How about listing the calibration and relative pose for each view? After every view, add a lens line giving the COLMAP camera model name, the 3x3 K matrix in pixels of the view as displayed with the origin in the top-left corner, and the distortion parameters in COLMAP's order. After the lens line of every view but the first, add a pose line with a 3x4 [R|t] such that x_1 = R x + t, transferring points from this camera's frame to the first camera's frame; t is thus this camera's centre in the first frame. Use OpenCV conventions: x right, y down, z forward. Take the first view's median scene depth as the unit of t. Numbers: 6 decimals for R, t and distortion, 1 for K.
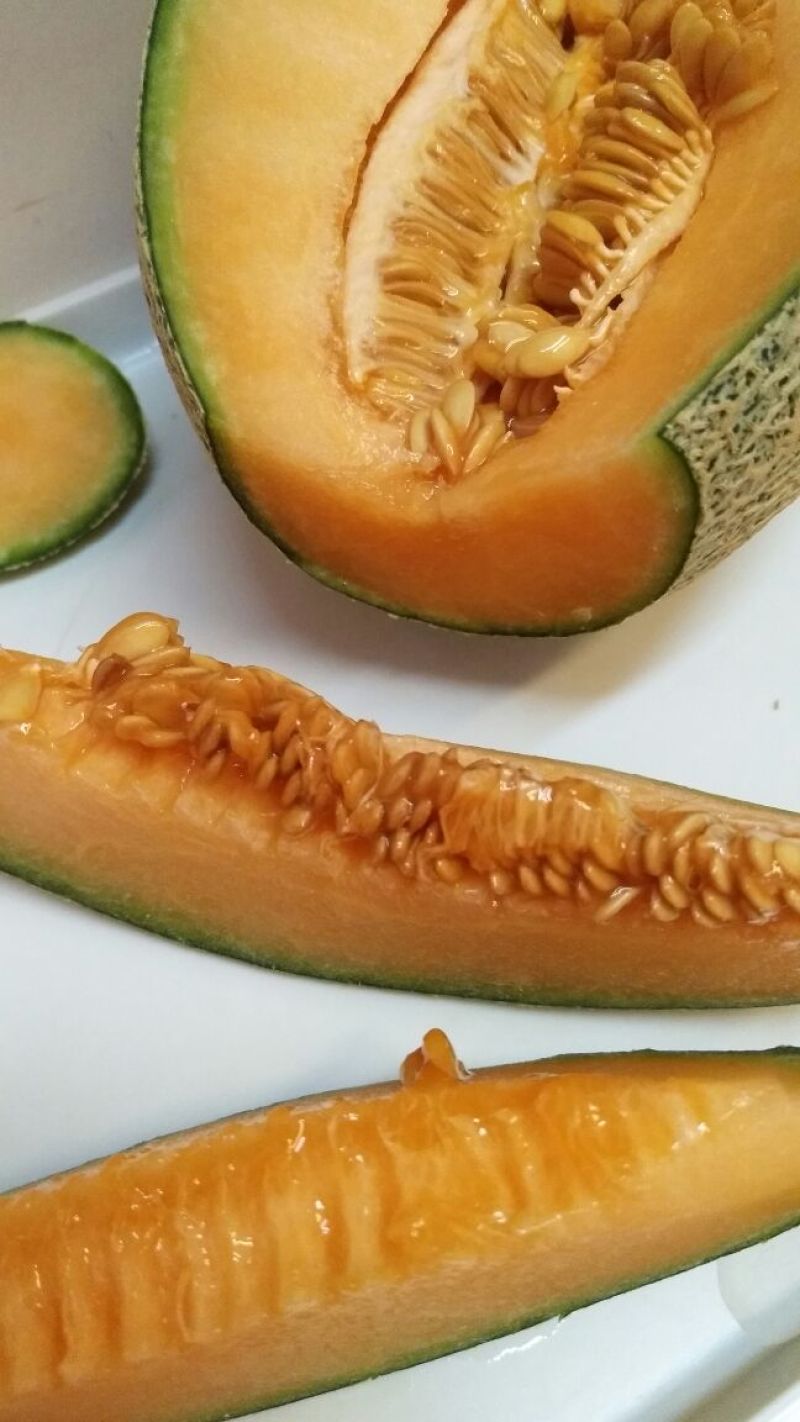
lens RADIAL K [[1176.6, 0, 376.4], [0, 1176.6, 711.7], [0, 0, 1]] dist [0.071478, -0.193156]
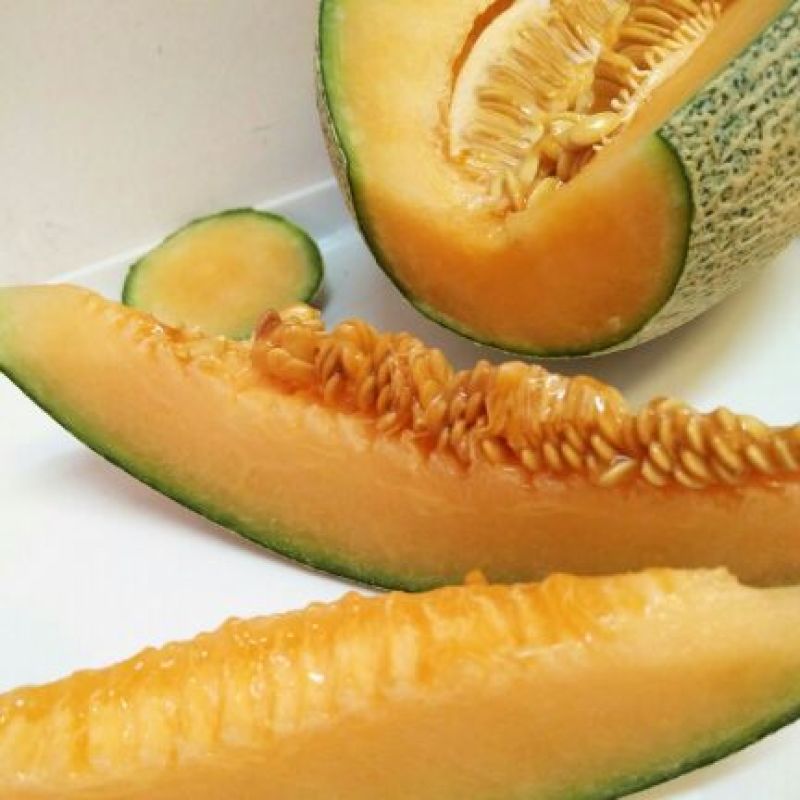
lens RADIAL K [[868.9, 0, 349.8], [0, 868.9, 433.3], [0, 0, 1]] dist [0.066248, -0.197052]
pose [[0.984052, 0.050069, -0.170692, 0.067624], [-0.074910, 0.986977, -0.142354, 0.261035], [0.161341, 0.152870, 0.974987, -0.010146]]
